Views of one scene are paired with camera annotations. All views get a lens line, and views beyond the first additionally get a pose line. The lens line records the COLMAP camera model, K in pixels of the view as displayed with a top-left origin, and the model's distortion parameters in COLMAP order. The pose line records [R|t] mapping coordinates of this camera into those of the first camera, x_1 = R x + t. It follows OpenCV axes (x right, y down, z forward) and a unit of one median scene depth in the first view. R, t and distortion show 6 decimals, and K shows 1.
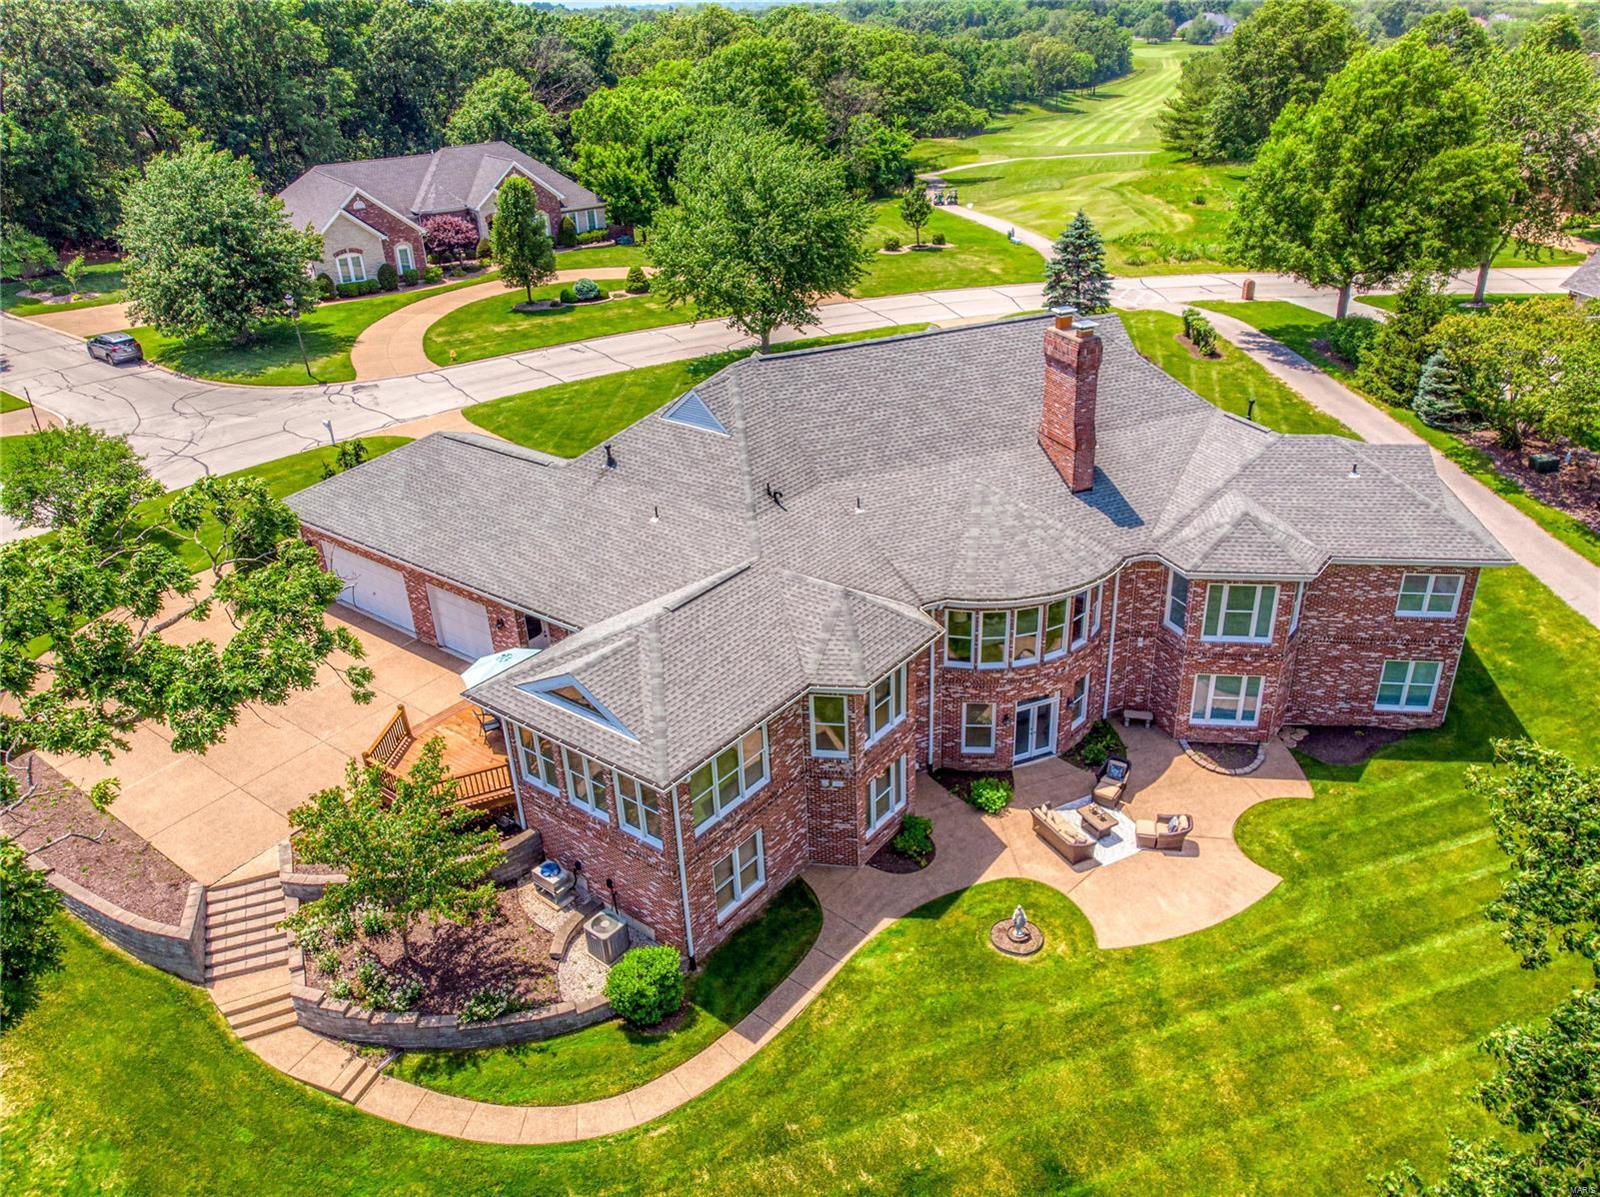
lens RADIAL K [[1188.3, 0, 793.5], [0, 1188.3, 590.4], [0, 0, 1]] dist [-0.000426, 0.010979]
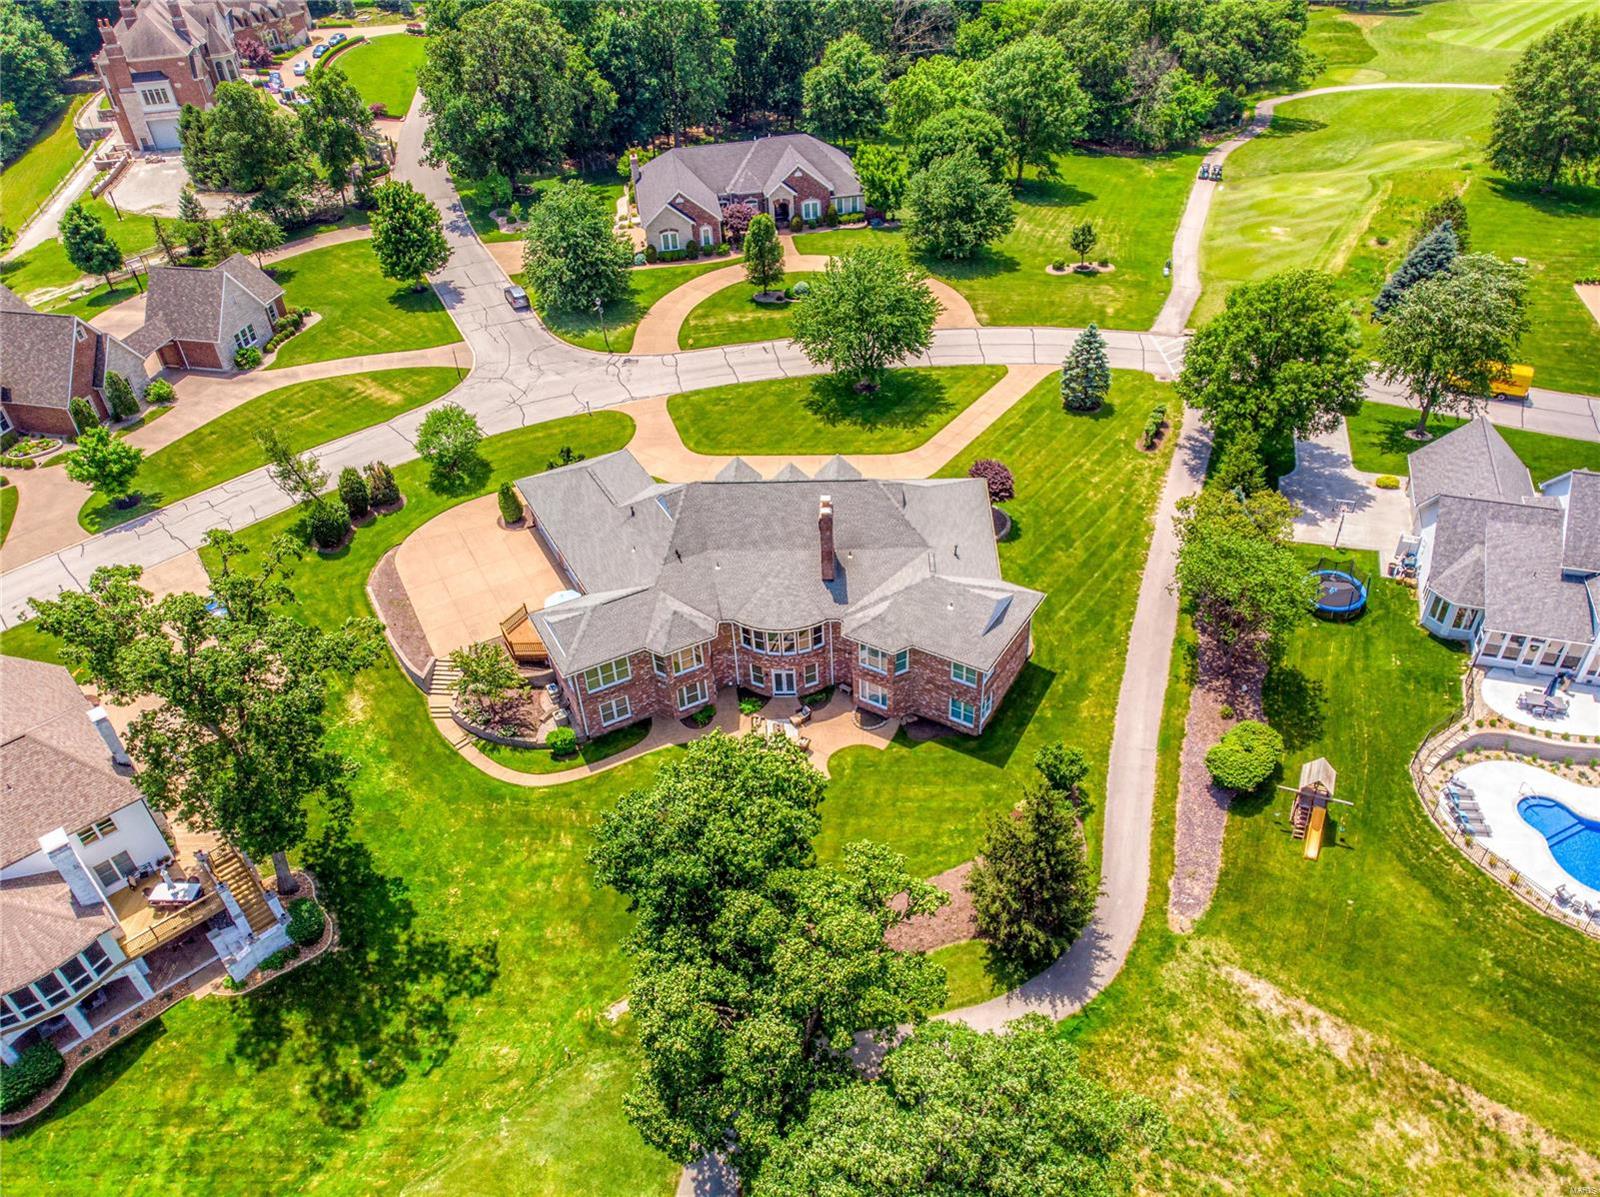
lens RADIAL K [[1188.3, 0, 804.4], [0, 1188.3, 604.4], [0, 0, 1]] dist [-0.000426, 0.010979]
pose [[0.914570, 0.252714, -0.315749, 0.863813], [-0.178327, 0.952724, 0.246001, -0.541251], [0.362990, -0.168678, 0.916398, -0.907935]]
